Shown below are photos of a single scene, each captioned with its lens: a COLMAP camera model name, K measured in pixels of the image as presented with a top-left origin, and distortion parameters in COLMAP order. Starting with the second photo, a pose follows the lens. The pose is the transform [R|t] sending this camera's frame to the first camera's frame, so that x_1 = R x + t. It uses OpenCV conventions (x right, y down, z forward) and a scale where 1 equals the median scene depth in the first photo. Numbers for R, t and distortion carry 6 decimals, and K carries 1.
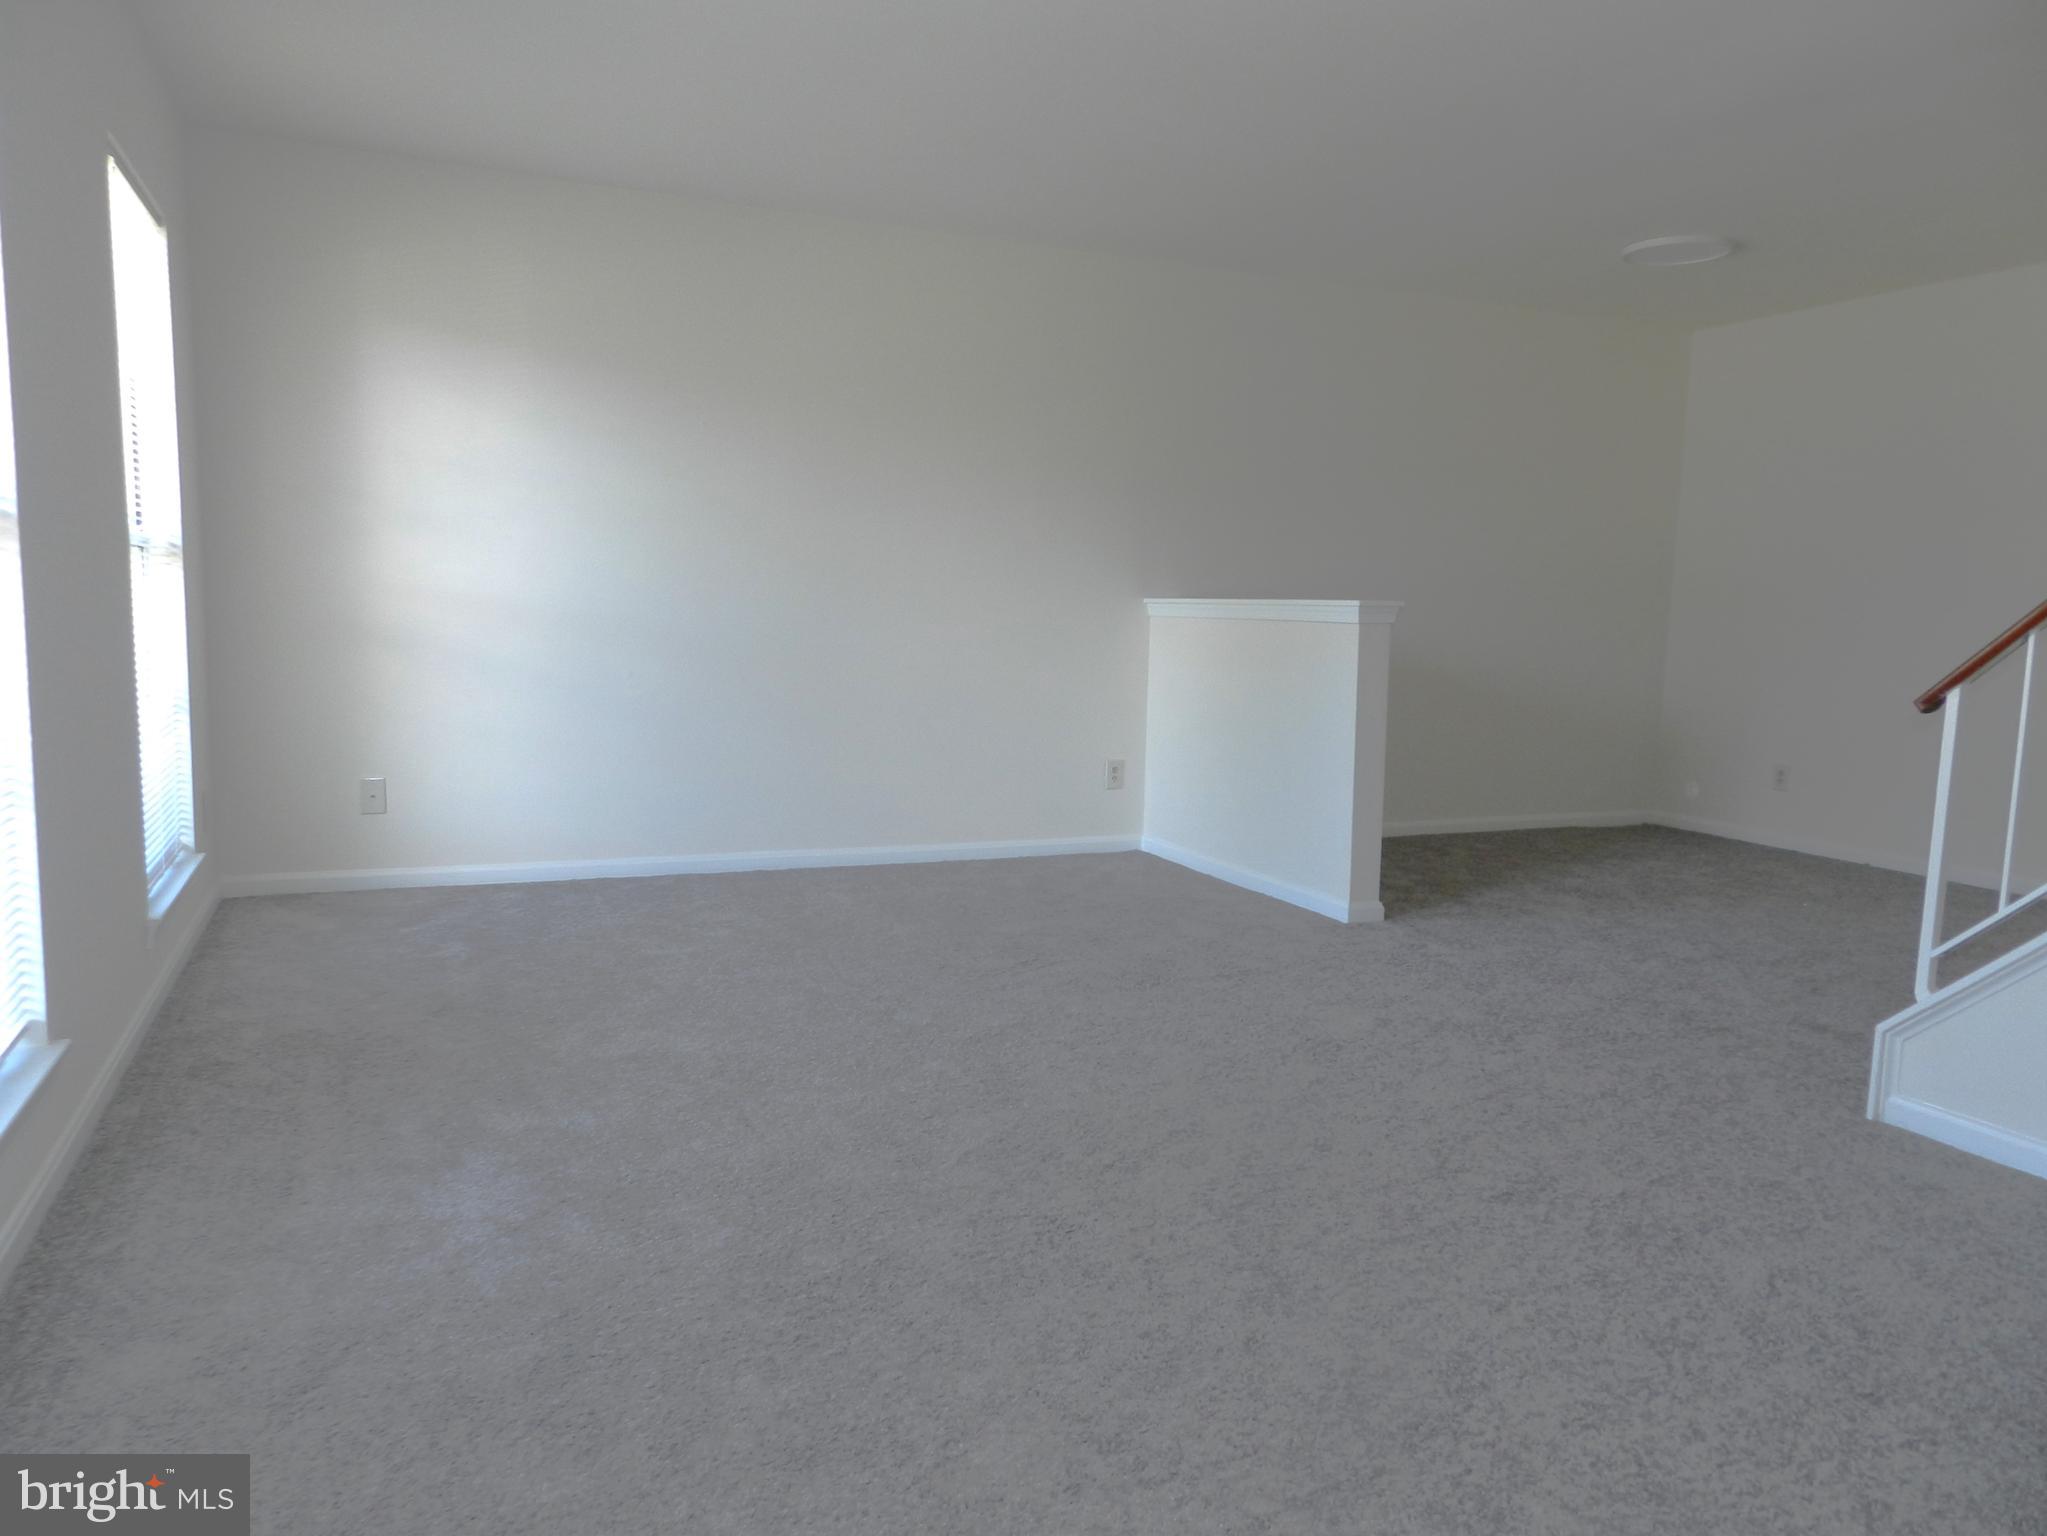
lens RADIAL K [[1404.3, 0, 1016.4], [0, 1404.3, 771.3], [0, 0, 1]] dist [0.002202, 0.006375]
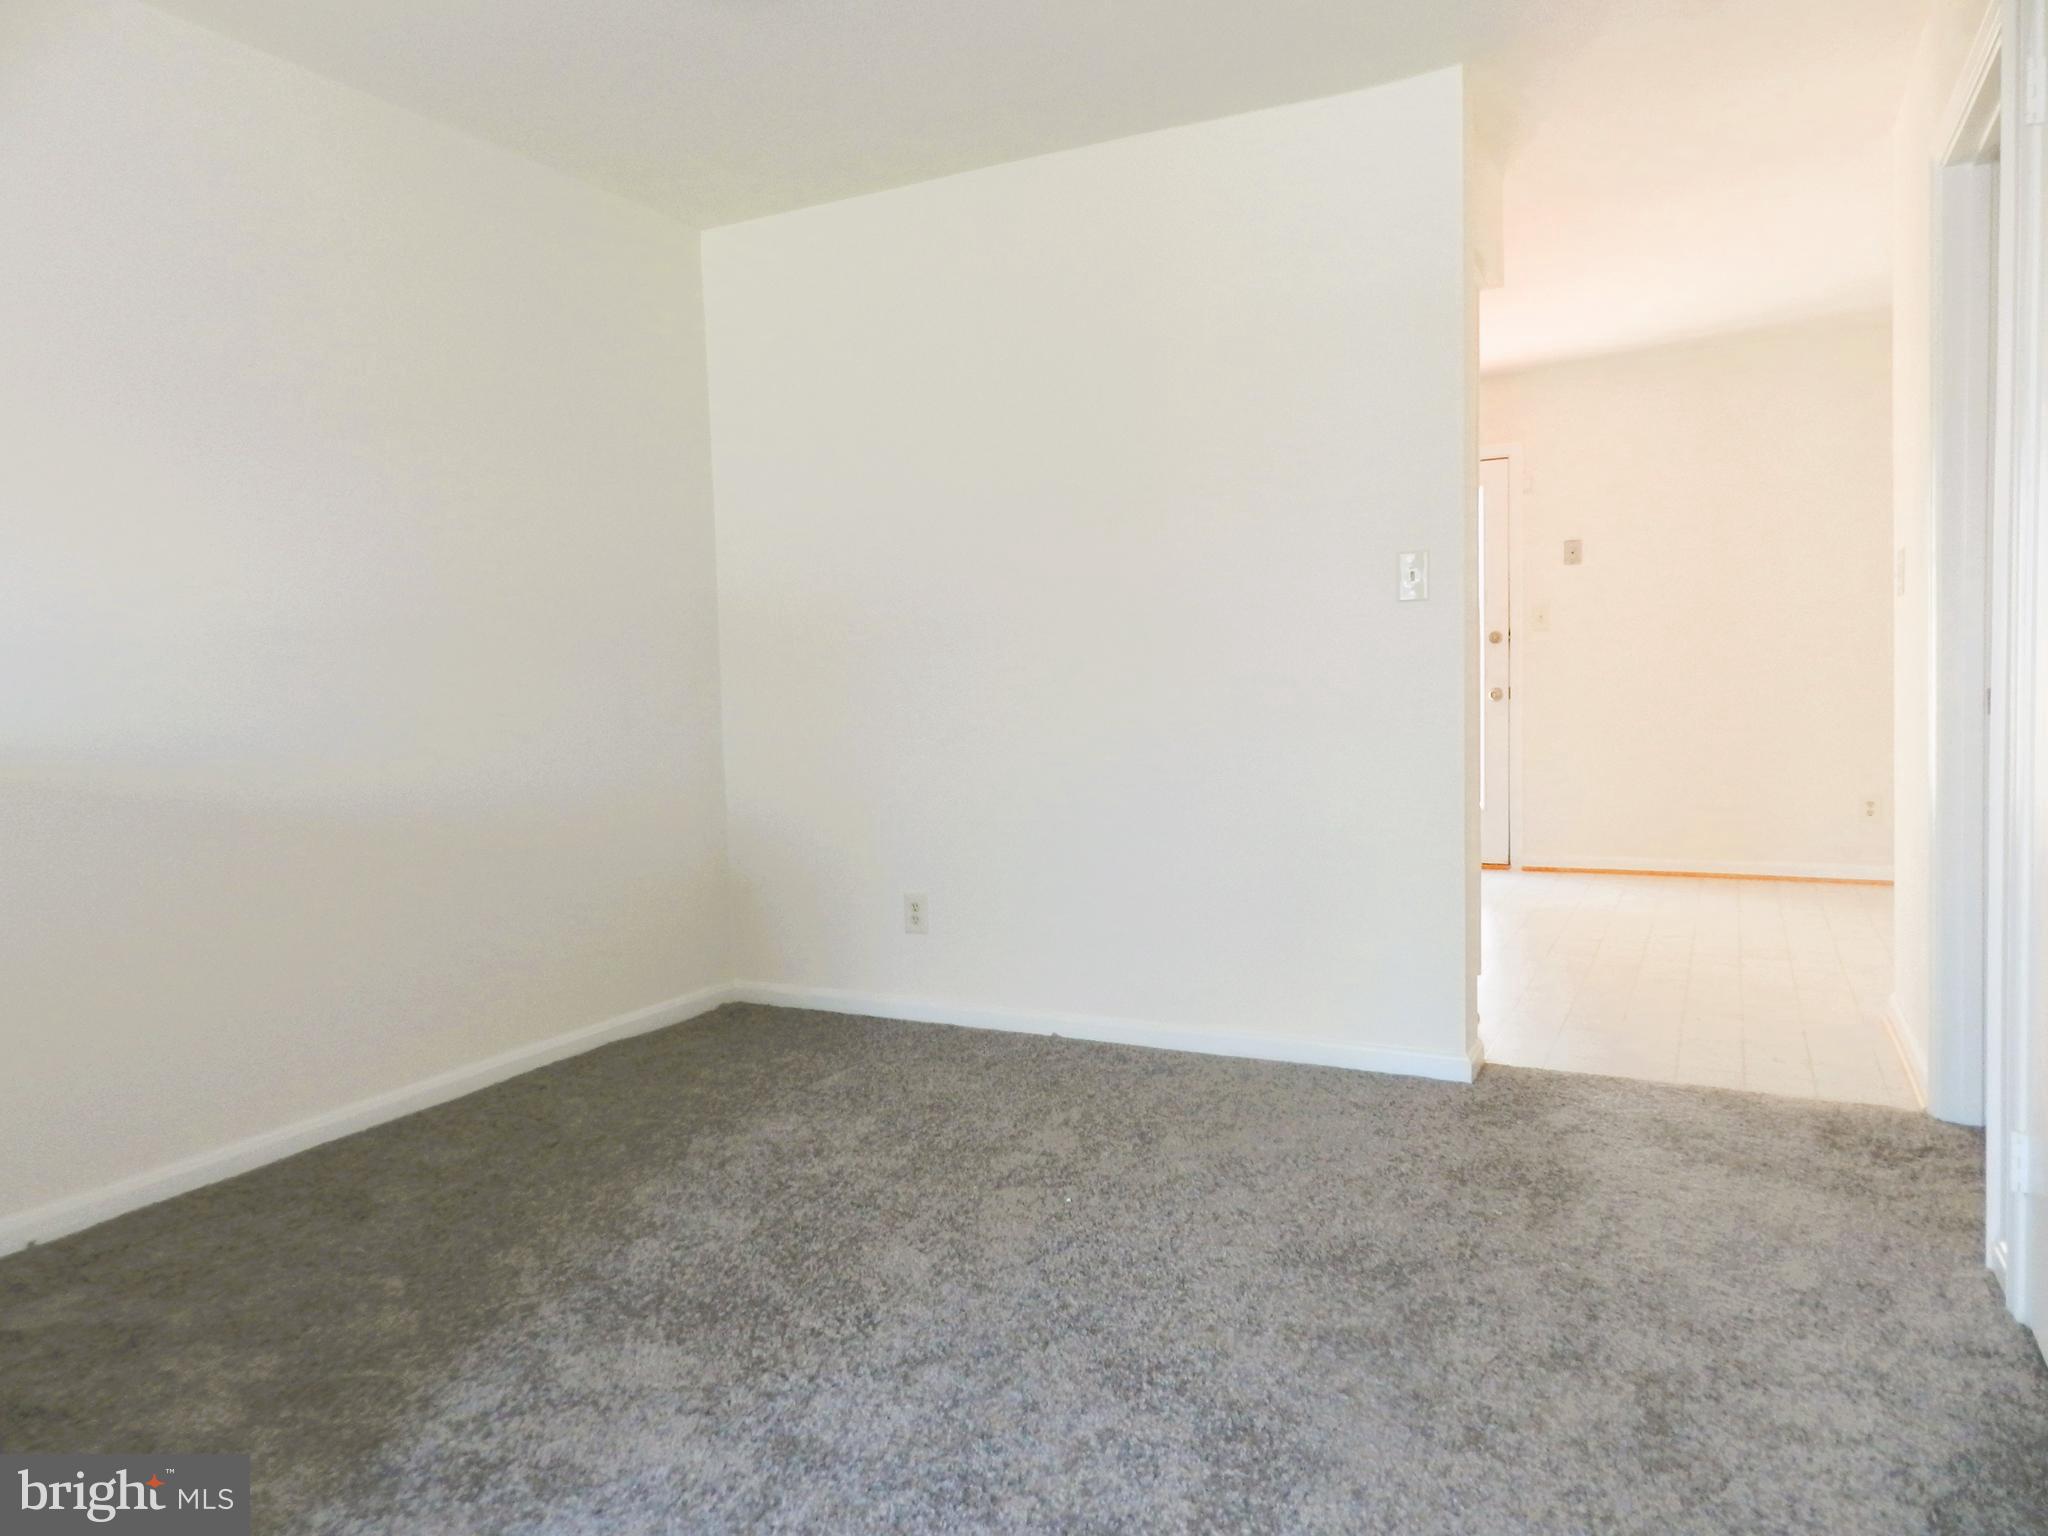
lens RADIAL K [[1405.0, 0, 1016.9], [0, 1405.0, 771.3], [0, 0, 1]] dist [0.002202, 0.006375]
pose [[0.775945, -0.091496, 0.624130, 0.256696], [0.122428, 0.992455, -0.006716, -0.072645], [-0.618806, 0.081622, 0.781292, 0.651633]]
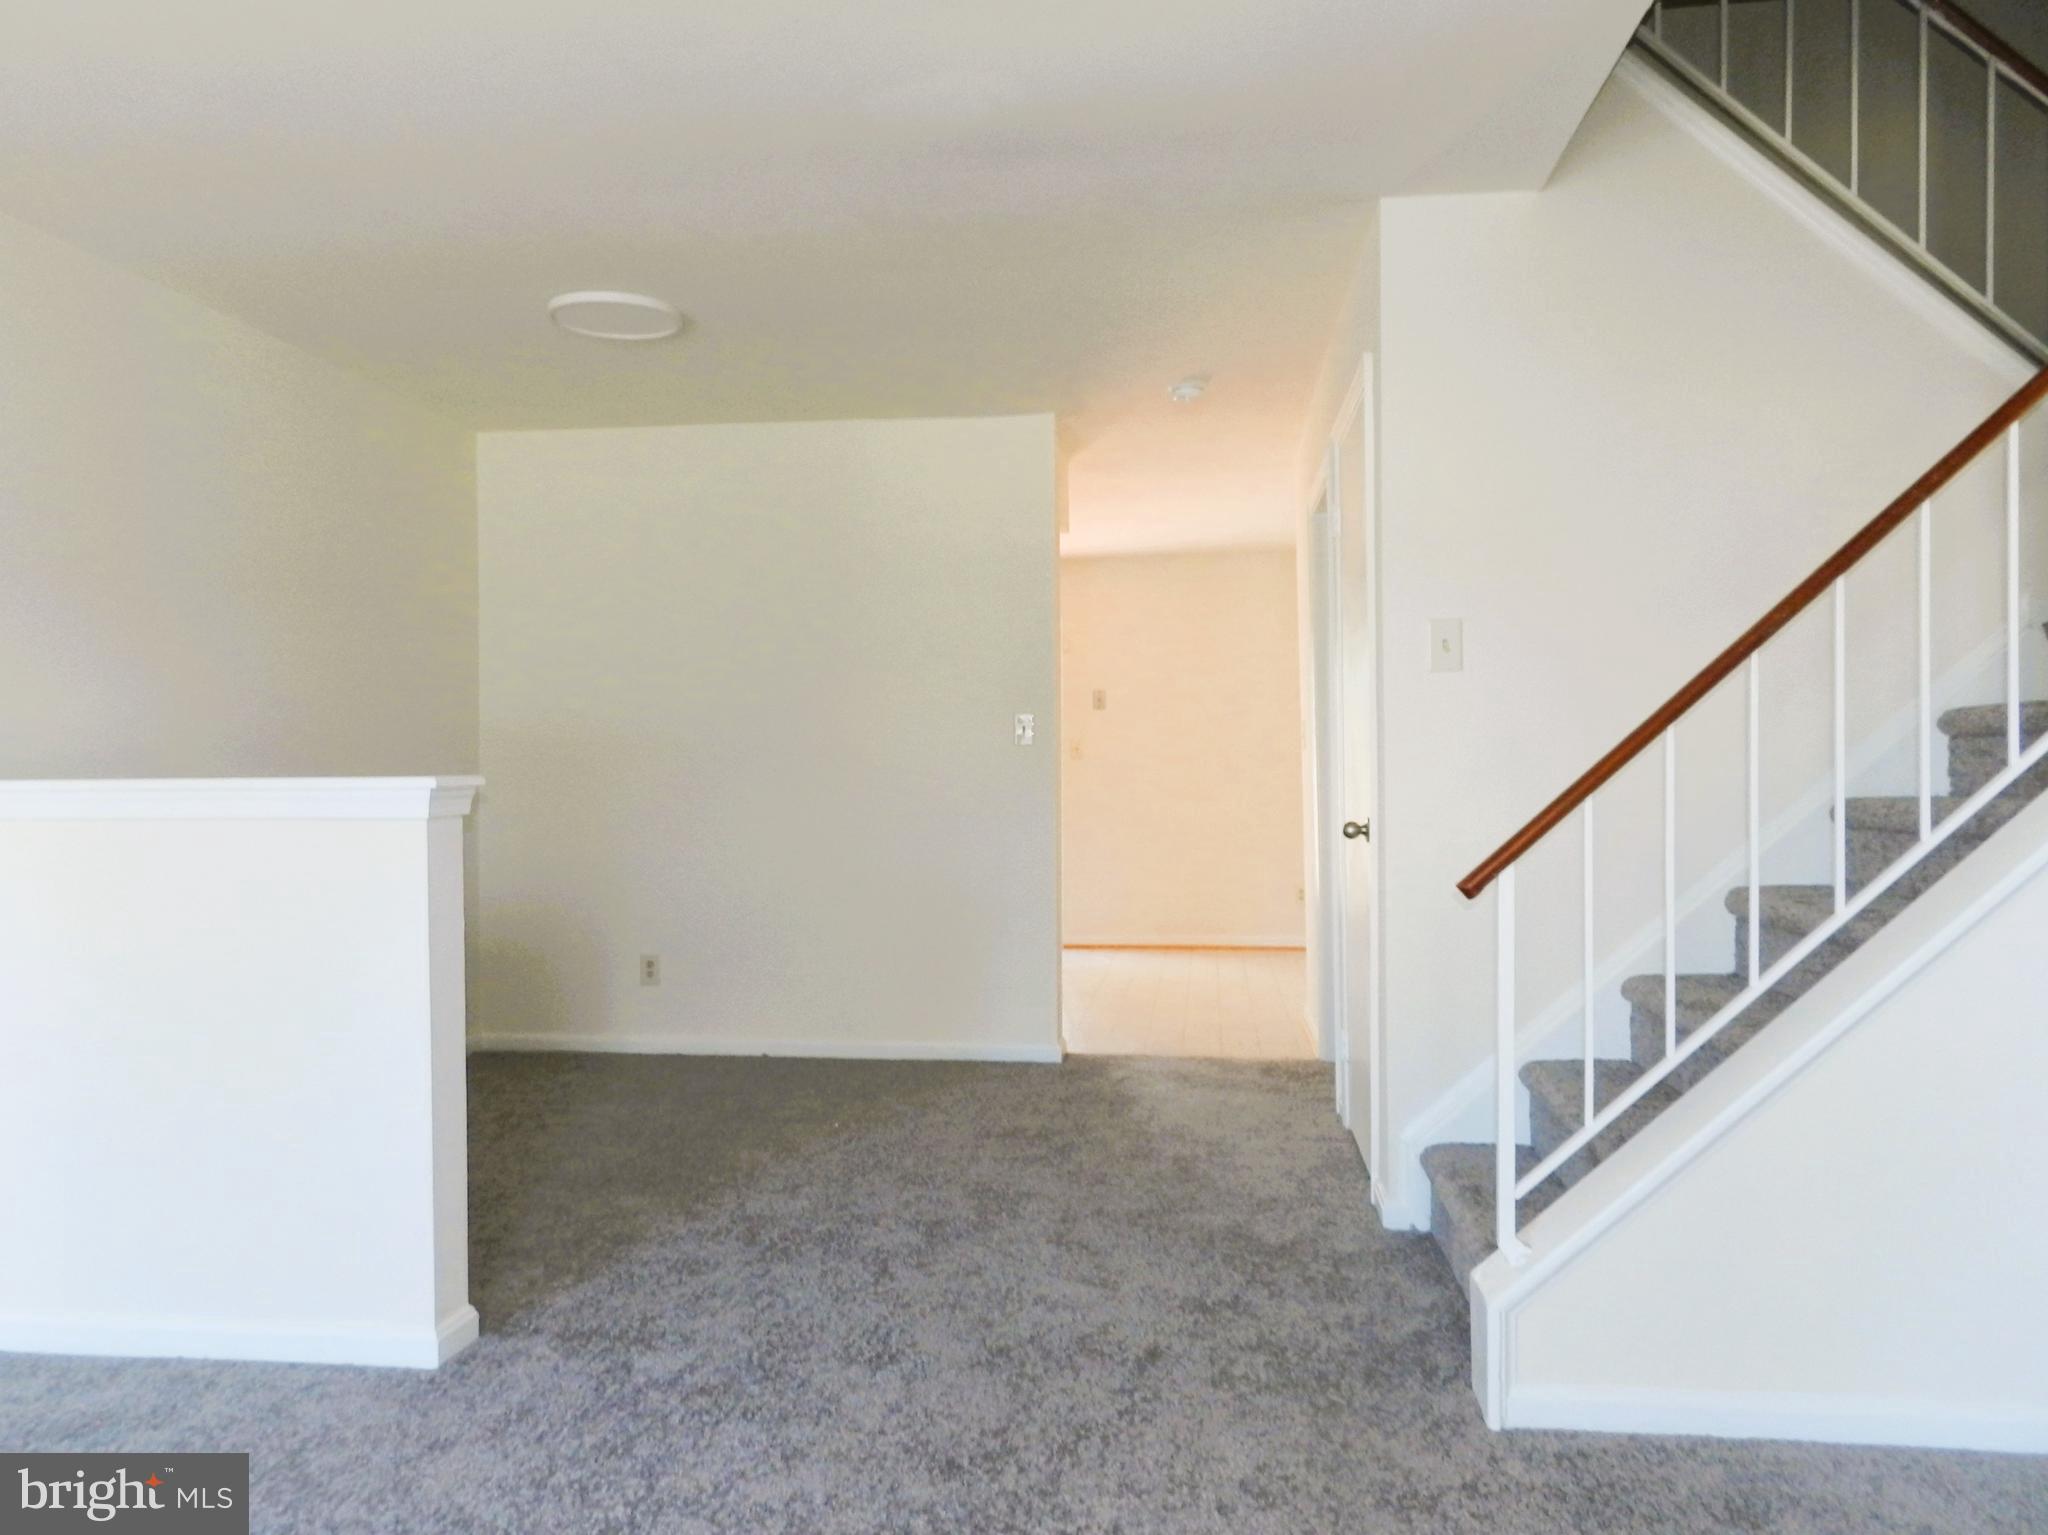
lens RADIAL K [[1460.4, 0, 1051.8], [0, 1460.4, 762.4], [0, 0, 1]] dist [0.024838, 0.004170]
pose [[0.503327, -0.019800, 0.863869, -0.131075], [0.121215, 0.991470, -0.047901, -0.067830], [-0.855552, 0.128824, 0.501433, 0.479769]]
